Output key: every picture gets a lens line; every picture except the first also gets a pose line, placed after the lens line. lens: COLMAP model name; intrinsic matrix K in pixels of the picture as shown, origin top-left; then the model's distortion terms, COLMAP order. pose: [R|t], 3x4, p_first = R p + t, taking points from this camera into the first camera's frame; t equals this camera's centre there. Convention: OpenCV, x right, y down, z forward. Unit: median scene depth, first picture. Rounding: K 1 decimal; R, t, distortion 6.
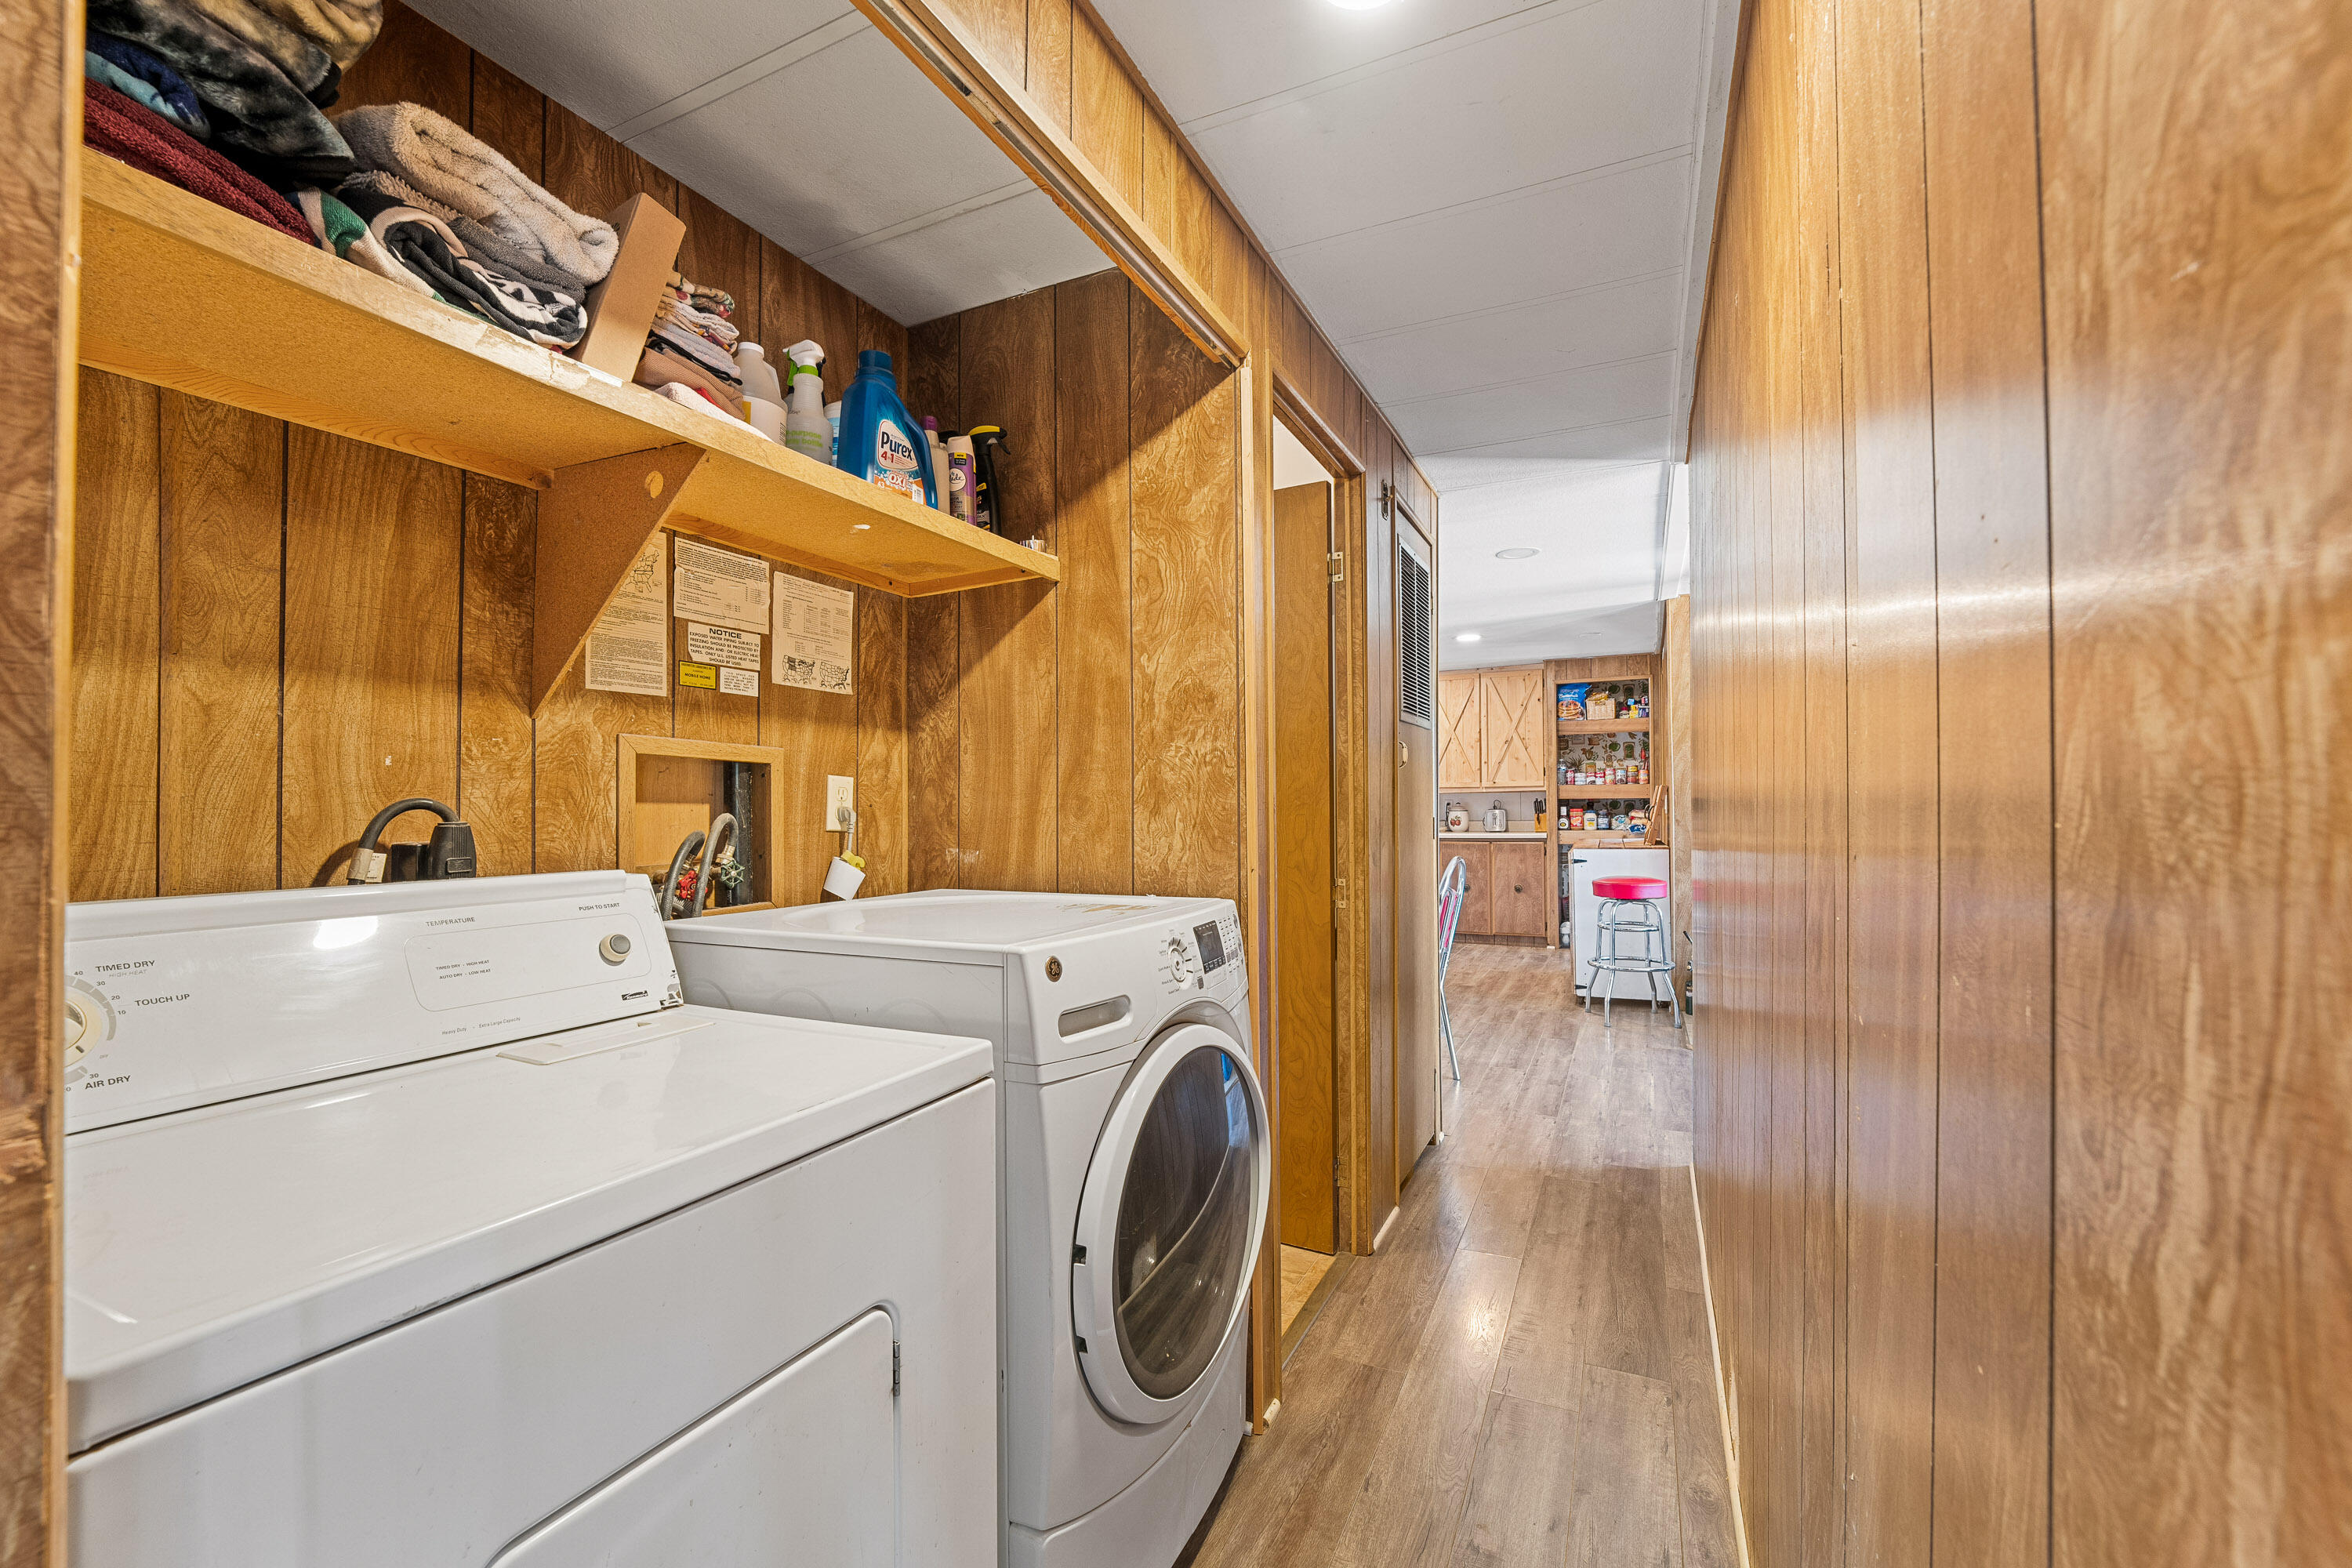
lens RADIAL K [[958.4, 0, 1173.9], [0, 958.4, 799.1], [0, 0, 1]] dist [-0.000478, -0.000018]
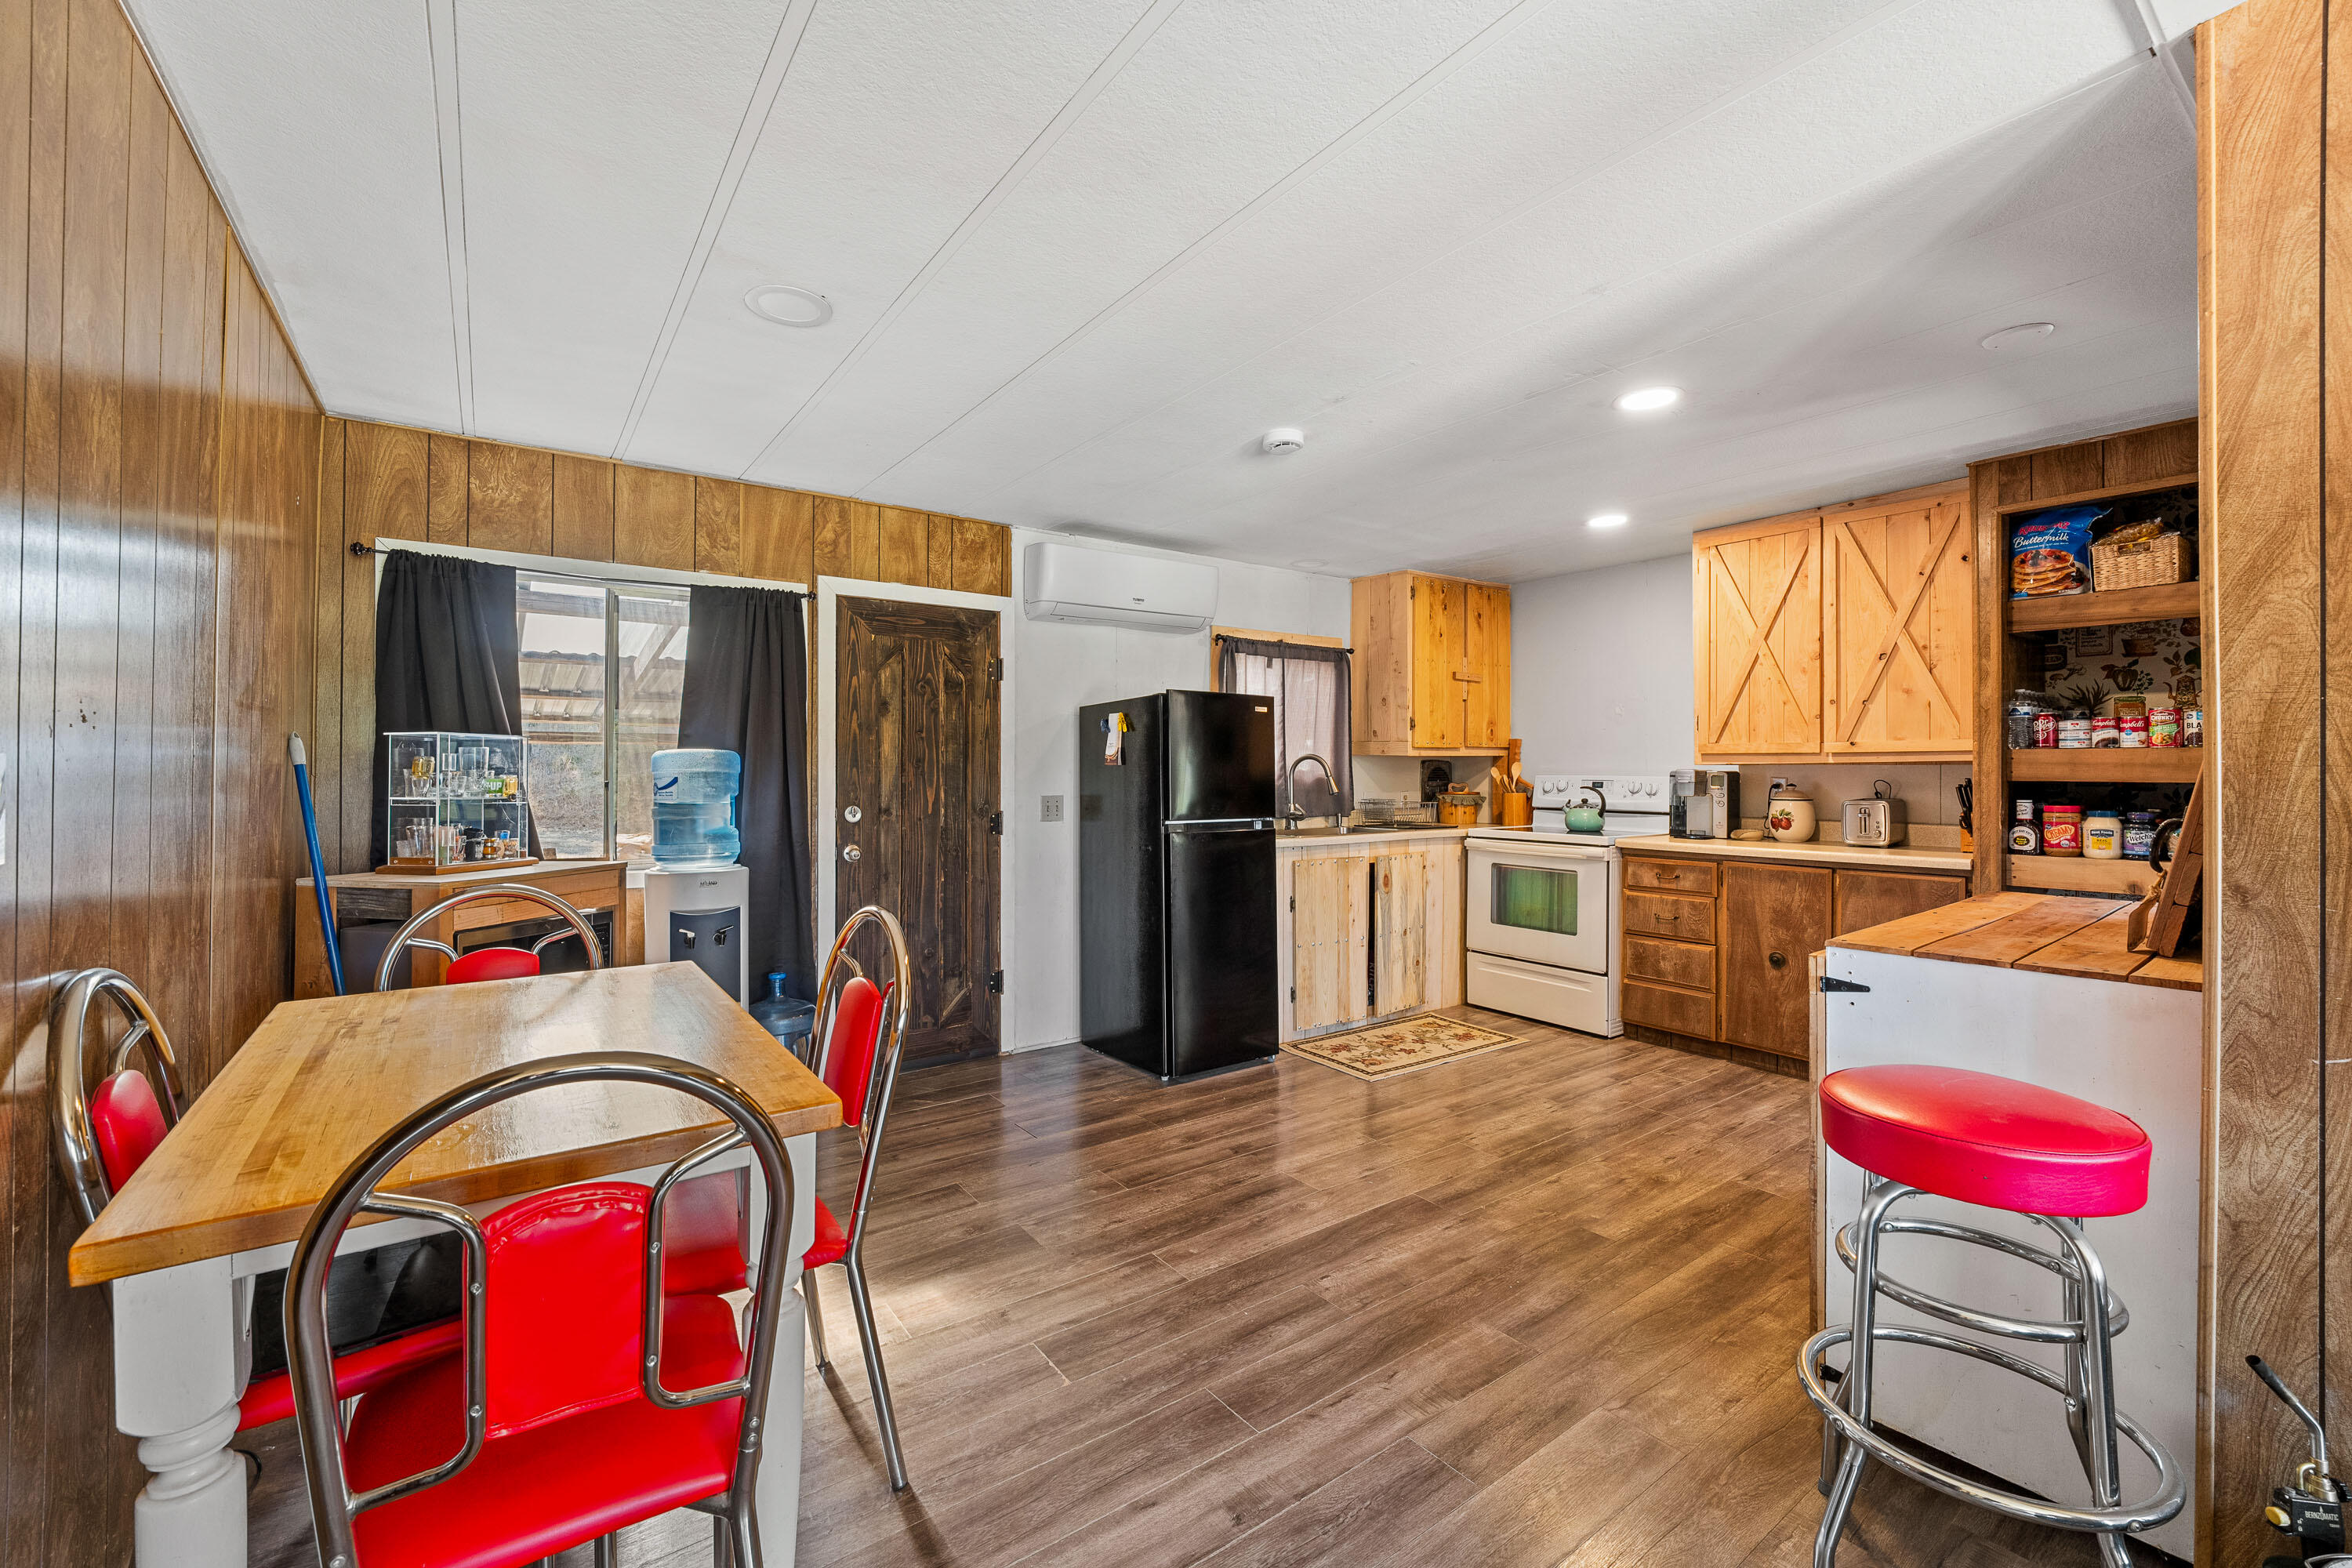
lens RADIAL K [[952.6, 0, 1181.9], [0, 952.6, 769.6], [0, 0, 1]] dist [-0.002161, -0.000100]
pose [[0.879226, 0.012457, -0.476243, 0.278144], [-0.010796, 0.999922, 0.006222, -0.004031], [0.476283, -0.000329, 0.879292, 0.446182]]
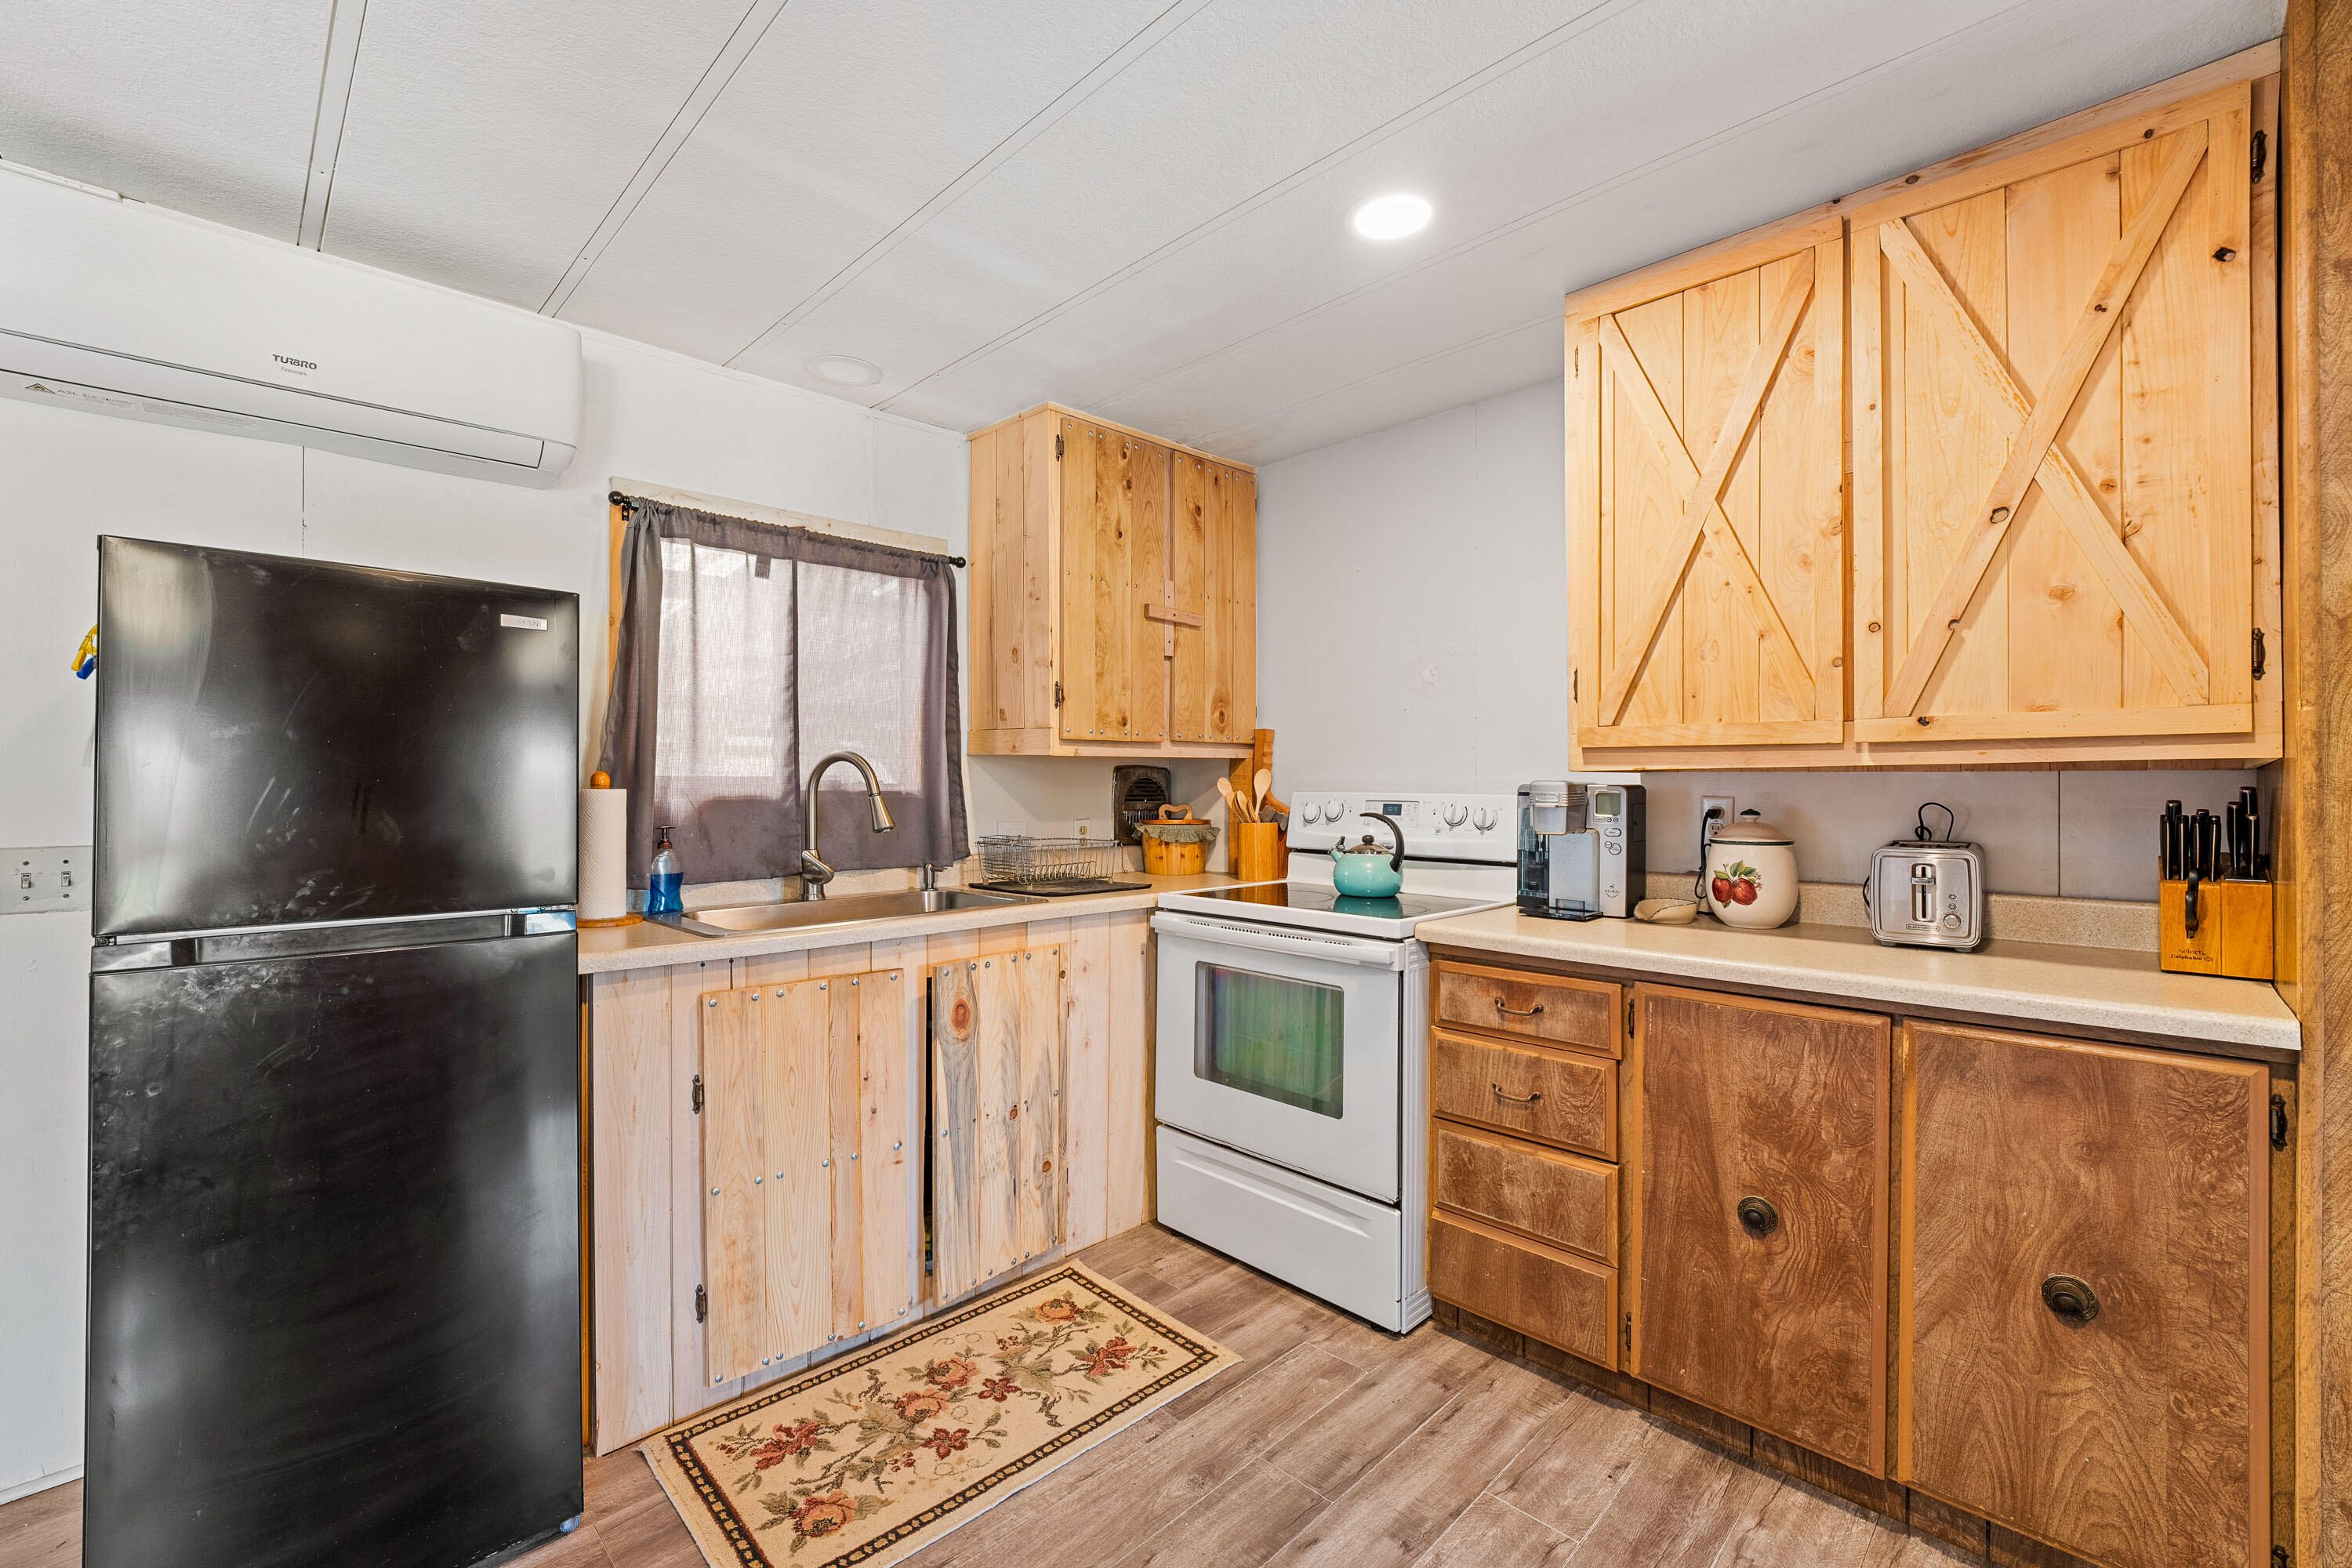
lens RADIAL K [[962.7, 0, 1176.0], [0, 962.7, 784.0], [0, 0, 1]] dist [-0.003073, -0.000170]
pose [[0.941801, 0.012696, -0.335931, 0.263212], [-0.011669, 0.999919, 0.005078, -0.003140], [0.335968, -0.000862, 0.941873, 0.783005]]
